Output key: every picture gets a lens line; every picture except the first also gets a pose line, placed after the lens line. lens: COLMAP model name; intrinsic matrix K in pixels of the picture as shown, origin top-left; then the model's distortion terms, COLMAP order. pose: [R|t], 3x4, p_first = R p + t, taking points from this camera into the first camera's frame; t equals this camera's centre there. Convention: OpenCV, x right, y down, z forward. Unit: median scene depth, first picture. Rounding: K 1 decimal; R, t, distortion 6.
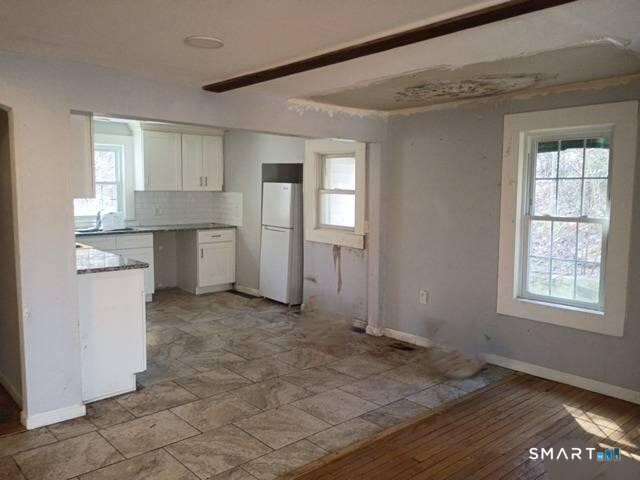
lens RADIAL K [[529.7, 0, 321.4], [0, 529.7, 238.5], [0, 0, 1]] dist [0.051363, -0.019846]
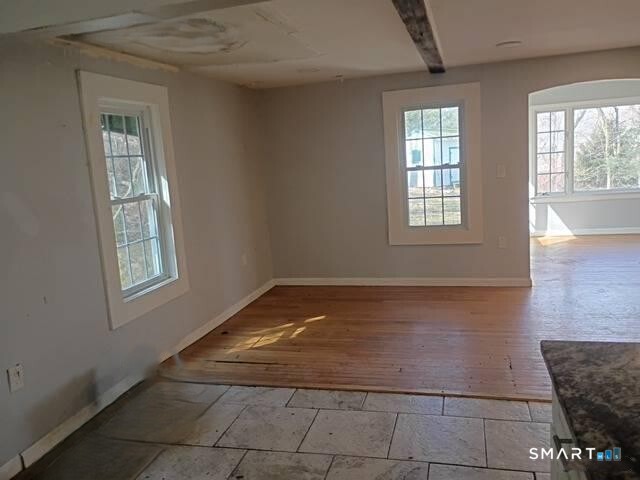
lens RADIAL K [[529.7, 0, 321.5], [0, 529.7, 237.7], [0, 0, 1]] dist [0.051363, -0.019846]
pose [[-0.540318, -0.094038, 0.836190, -0.547647], [0.146406, 0.968072, 0.203472, -0.119269], [-0.828626, 0.232363, -0.509300, 1.295780]]
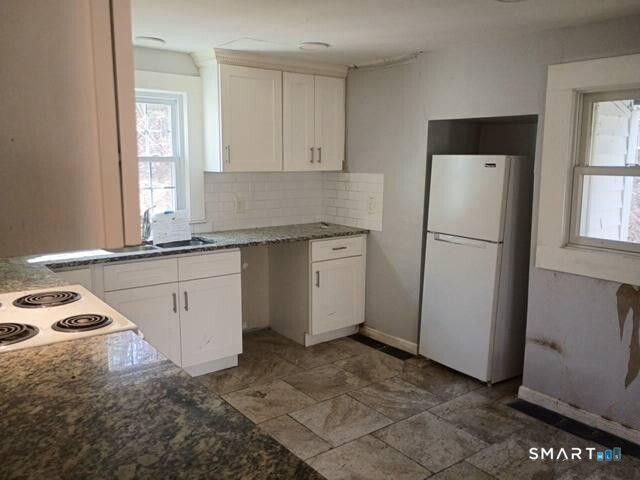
lens RADIAL K [[529.7, 0, 316.4], [0, 529.7, 241.1], [0, 0, 1]] dist [0.051363, -0.019846]
pose [[0.996341, 0.004523, -0.085350, -0.181579], [-0.000379, 0.998823, 0.048507, -0.043028], [0.085468, -0.048297, 0.995170, 0.434412]]
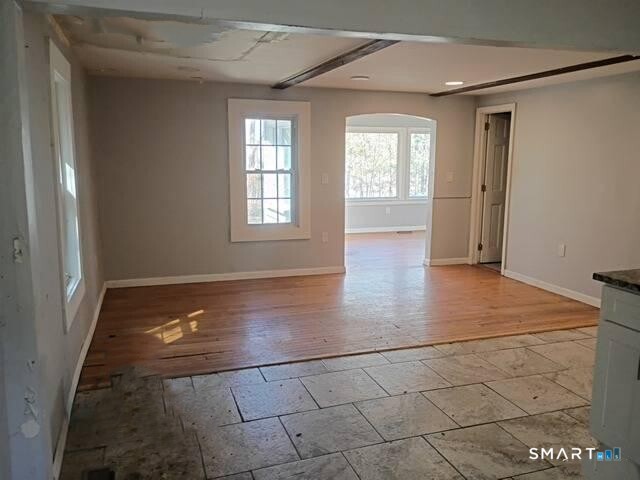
lens RADIAL K [[529.7, 0, 320.8], [0, 529.7, 244.2], [0, 0, 1]] dist [0.051363, -0.019846]
pose [[-0.920086, -0.077622, 0.383949, -0.265481], [0.025065, 0.966495, 0.255460, -0.162287], [-0.390915, 0.244669, -0.887312, 1.695779]]
